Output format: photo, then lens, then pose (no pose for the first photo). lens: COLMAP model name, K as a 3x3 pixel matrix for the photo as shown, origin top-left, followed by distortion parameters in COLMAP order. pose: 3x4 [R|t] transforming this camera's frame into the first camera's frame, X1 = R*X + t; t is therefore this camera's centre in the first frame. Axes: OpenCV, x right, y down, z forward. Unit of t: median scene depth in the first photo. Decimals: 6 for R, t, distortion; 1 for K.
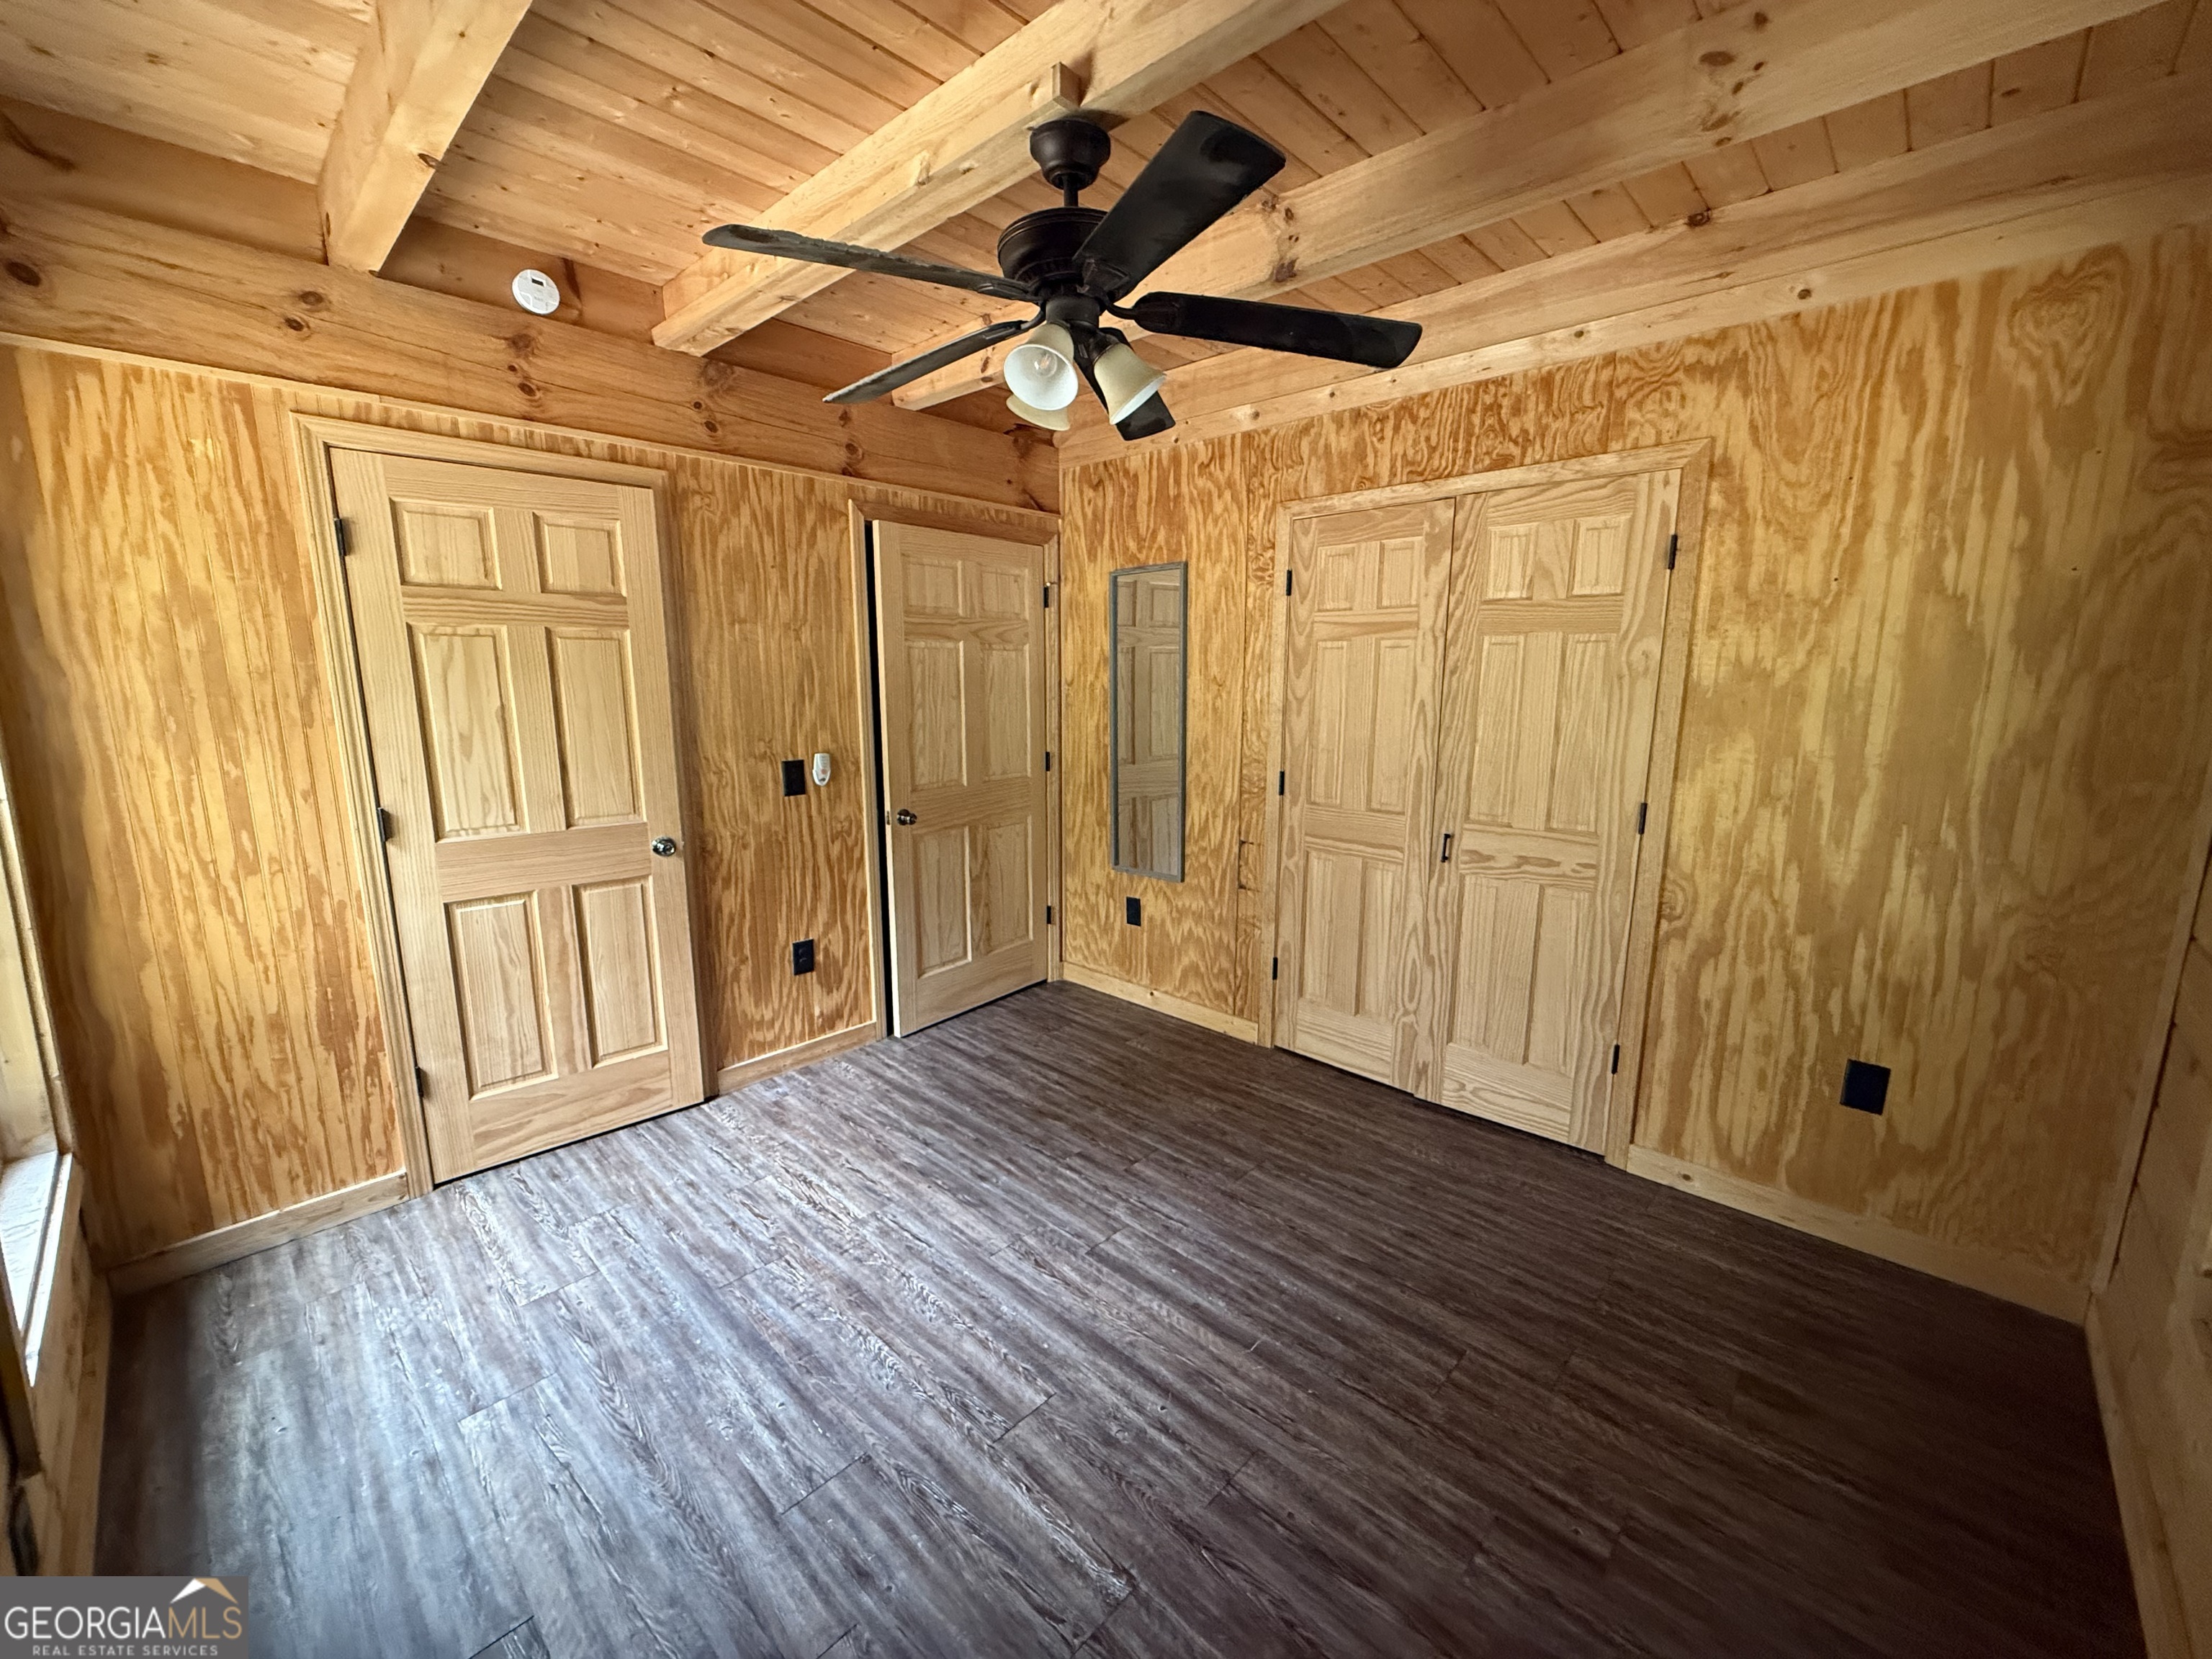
lens RADIAL K [[875.8, 0, 1105.3], [0, 875.8, 826.2], [0, 0, 1]] dist [0.001304, -0.000444]
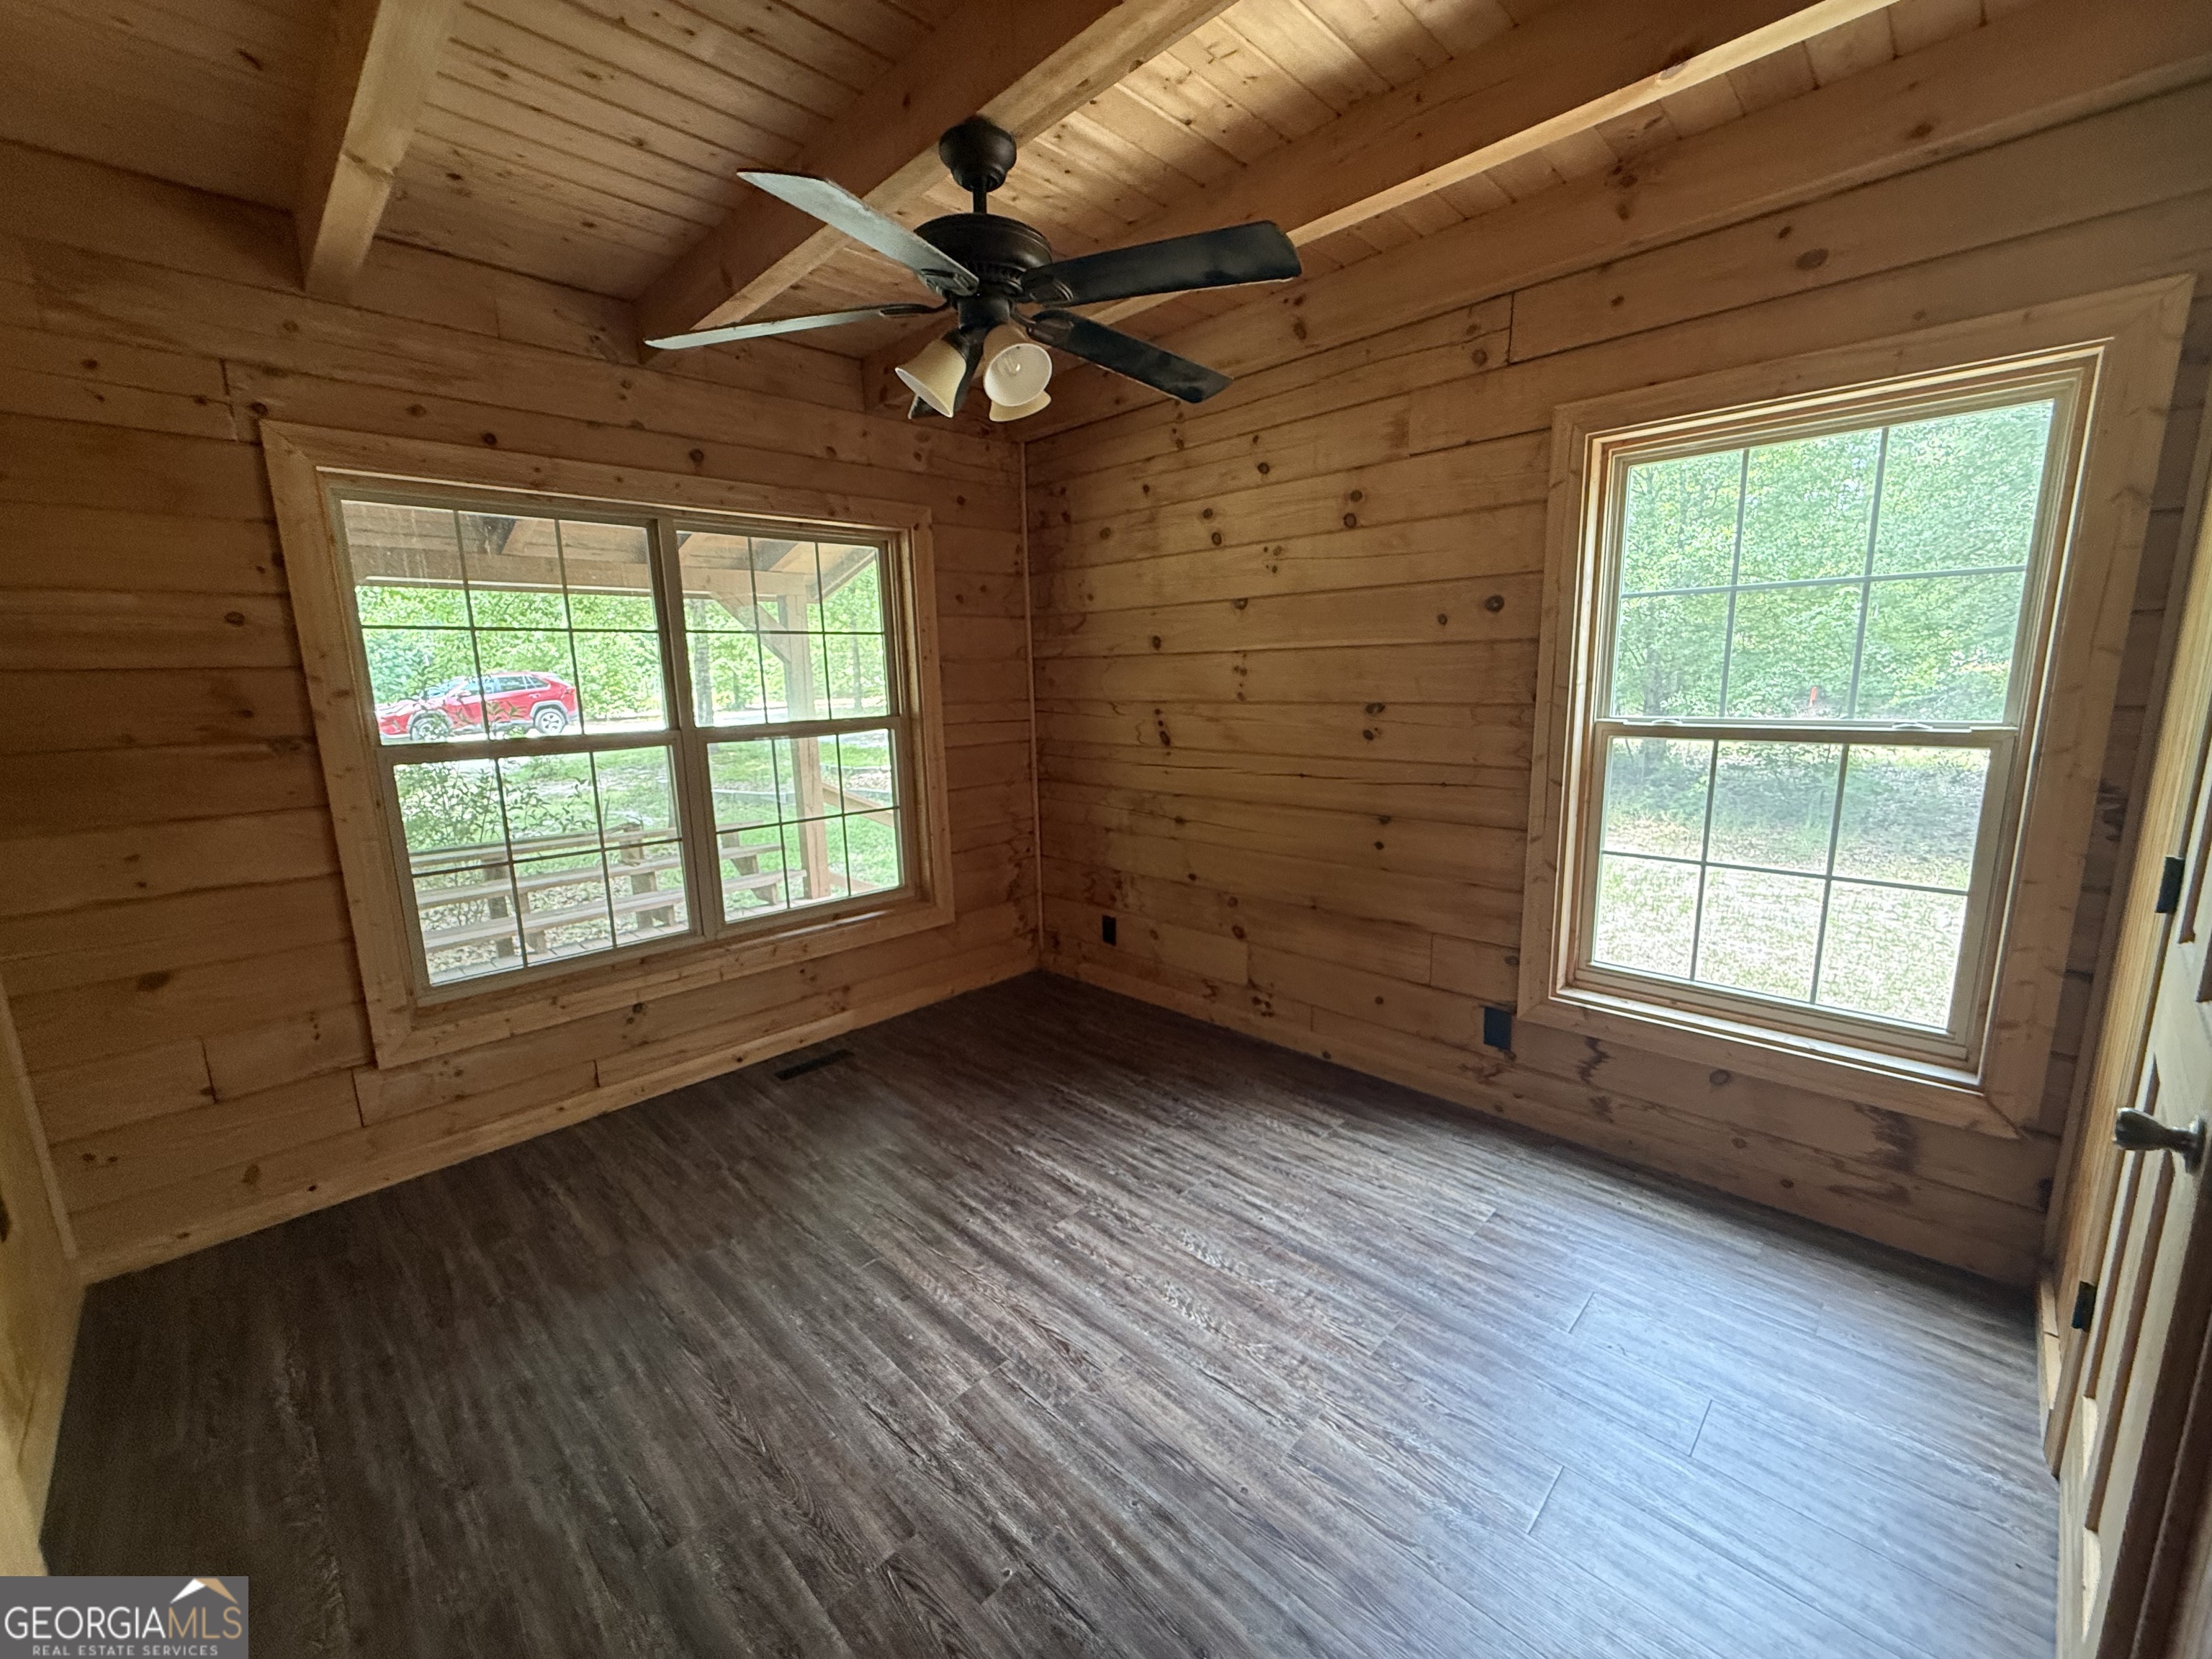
lens RADIAL K [[875.8, 0, 1107.4], [0, 875.8, 824.5], [0, 0, 1]] dist [0.001304, -0.000444]
pose [[-0.999616, 0.018344, 0.020757, -0.159001], [0.024348, 0.939164, 0.342605, -0.296507], [-0.013209, 0.342979, -0.939250, 1.785348]]
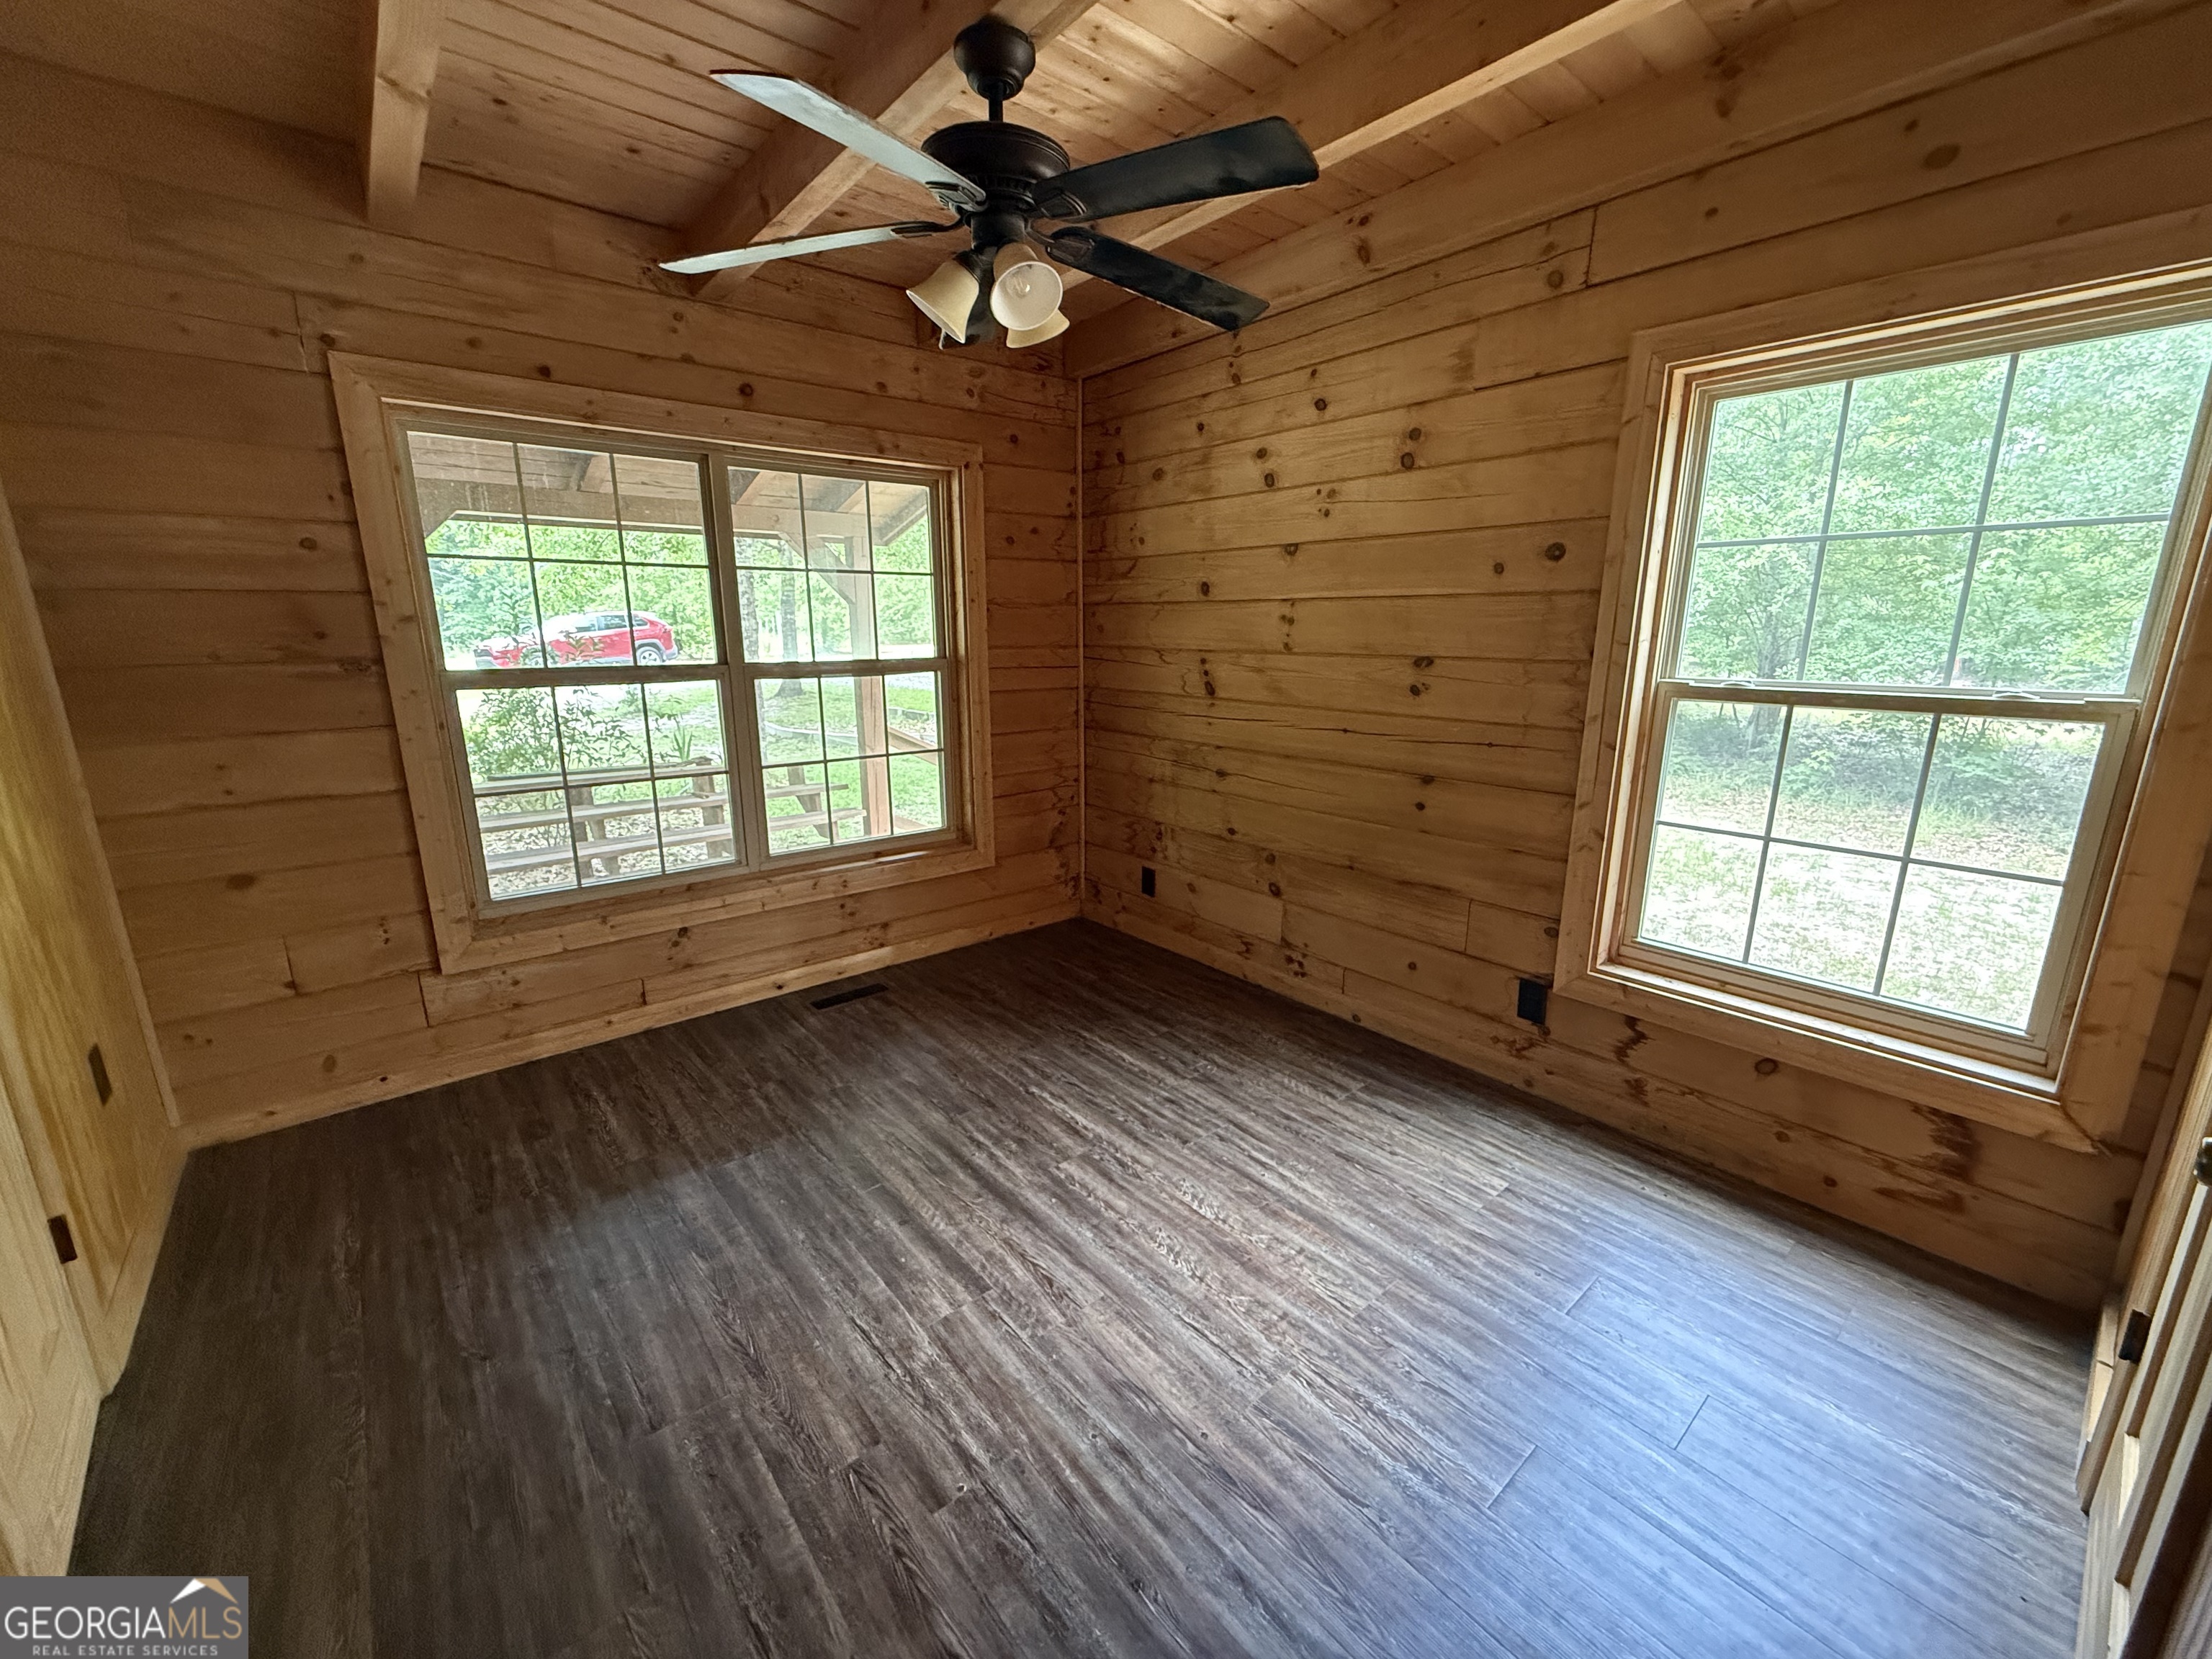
lens RADIAL K [[875.8, 0, 1109.2], [0, 875.8, 823.8], [0, 0, 1]] dist [0.001304, -0.000444]
pose [[-0.993848, -0.026389, 0.107563, -0.238100], [0.017596, 0.921242, 0.388593, -0.280340], [-0.109346, 0.388095, -0.915110, 1.769012]]
